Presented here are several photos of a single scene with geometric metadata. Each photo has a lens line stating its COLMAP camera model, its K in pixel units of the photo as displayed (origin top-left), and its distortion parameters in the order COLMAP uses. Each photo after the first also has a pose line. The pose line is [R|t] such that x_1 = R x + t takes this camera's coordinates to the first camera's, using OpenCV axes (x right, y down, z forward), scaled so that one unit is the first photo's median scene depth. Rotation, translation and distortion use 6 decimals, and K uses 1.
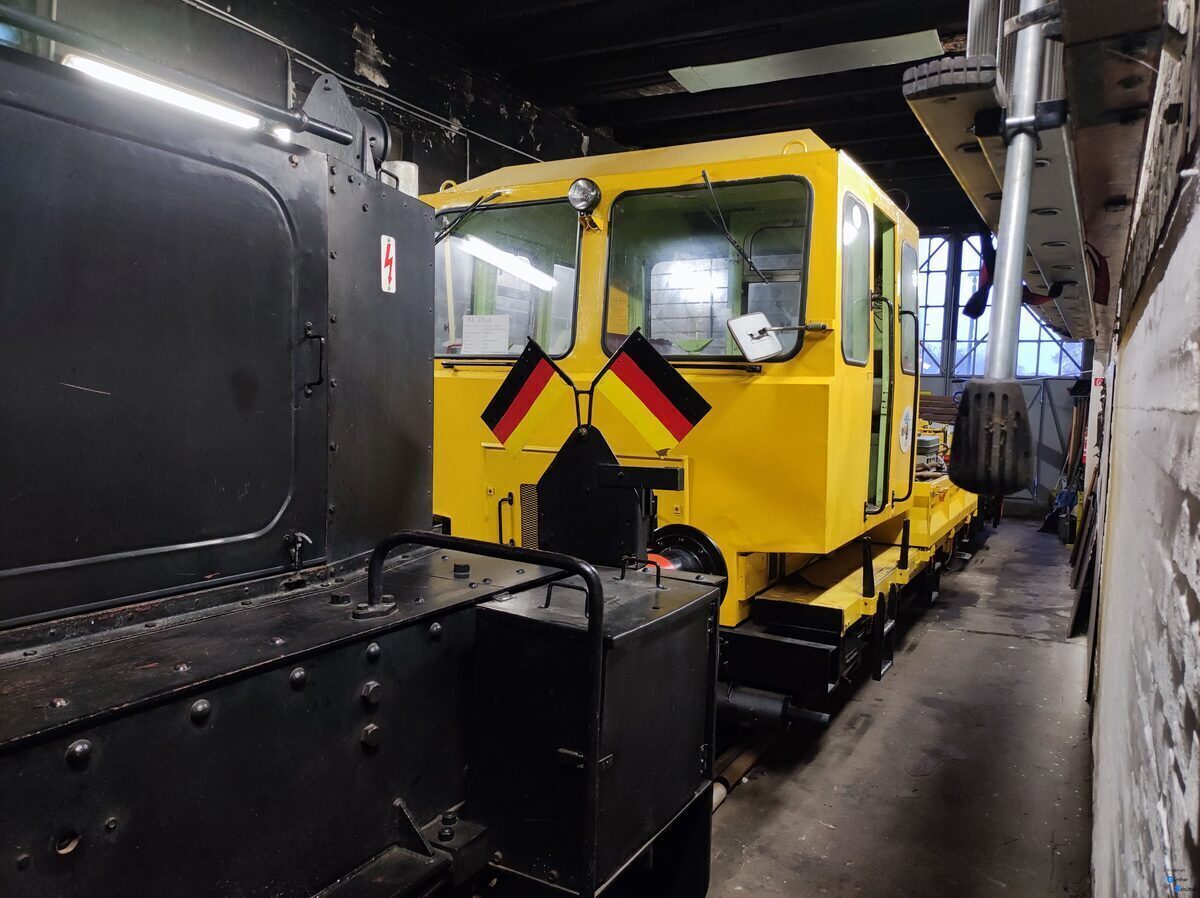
lens RADIAL K [[870.3, 0, 599.5], [0, 870.3, 453.9], [0, 0, 1]] dist [0.042438, -0.035414]
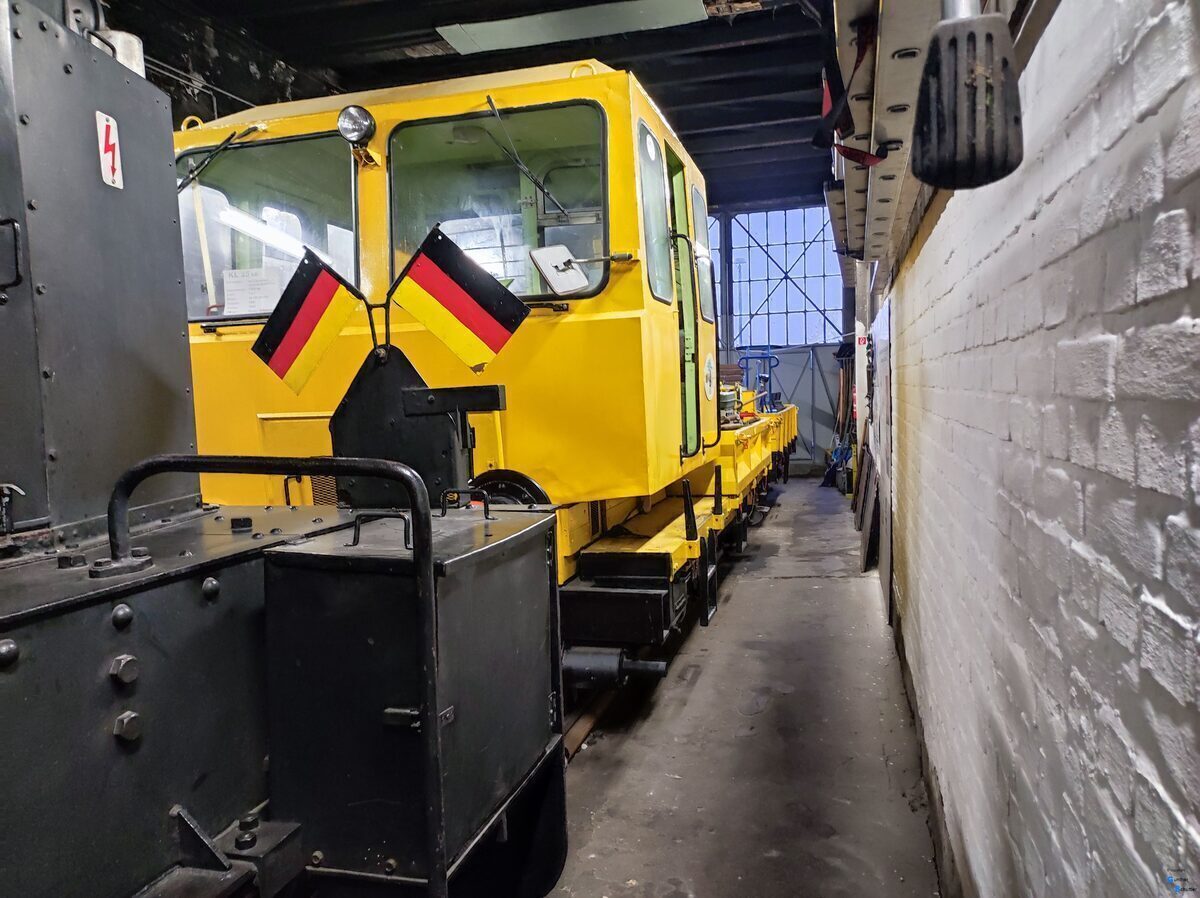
lens RADIAL K [[870.3, 0, 599.5], [0, 870.3, 453.9], [0, 0, 1]] dist [0.042438, -0.035414]
pose [[0.969660, -0.080902, 0.230684, -0.011578], [0.081064, 0.996670, 0.008792, 0.056965], [-0.230627, 0.010175, 0.972989, 0.083138]]
